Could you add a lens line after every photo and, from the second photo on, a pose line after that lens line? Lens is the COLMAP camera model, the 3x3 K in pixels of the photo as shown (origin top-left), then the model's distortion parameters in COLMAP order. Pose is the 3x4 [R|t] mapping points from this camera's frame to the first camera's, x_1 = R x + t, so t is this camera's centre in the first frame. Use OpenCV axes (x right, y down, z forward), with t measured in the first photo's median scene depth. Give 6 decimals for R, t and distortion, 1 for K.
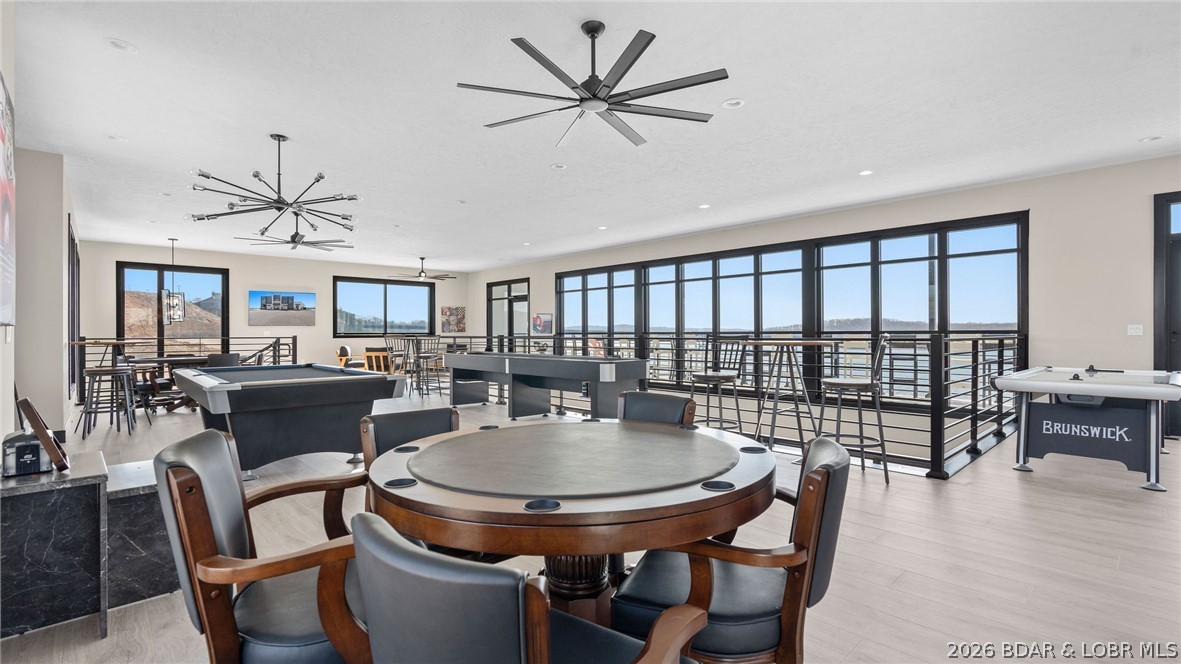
lens RADIAL K [[528.6, 0, 591.1], [0, 528.6, 332.9], [0, 0, 1]] dist [-0.009600, 0.000443]
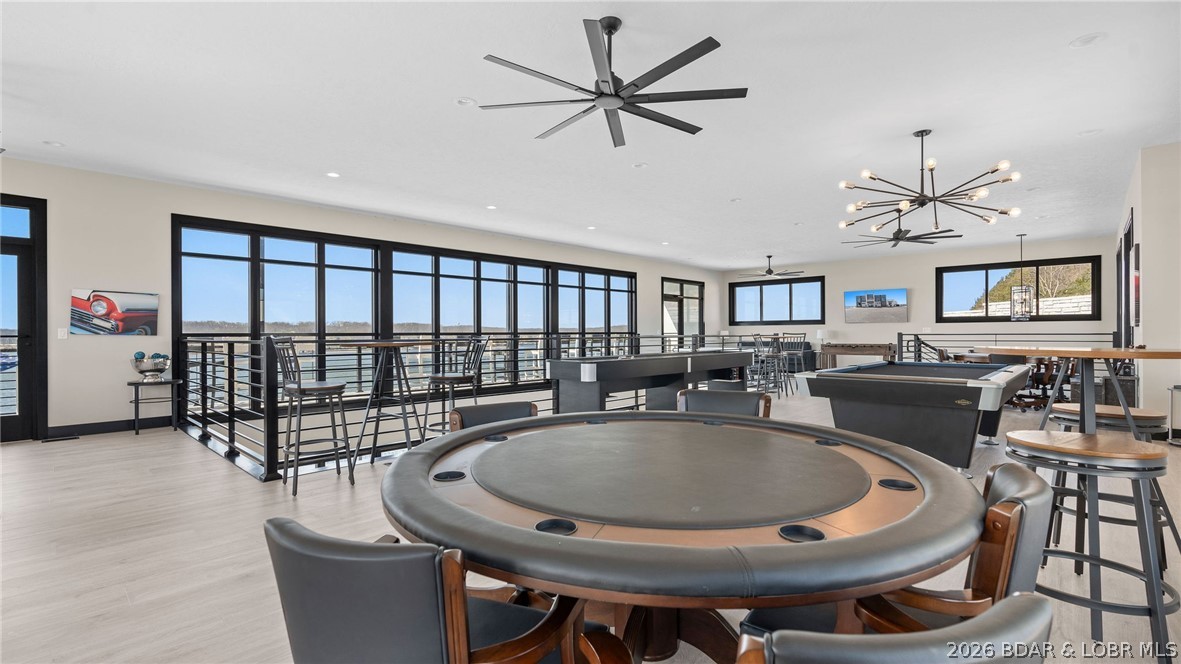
lens RADIAL K [[528.6, 0, 610.3], [0, 528.6, 330.8], [0, 0, 1]] dist [-0.009600, 0.000443]
pose [[-0.064293, 0.008471, 0.997895, -0.665980], [0.003660, 0.999959, -0.008252, 0.003039], [-0.997924, 0.003122, -0.064321, 0.697400]]
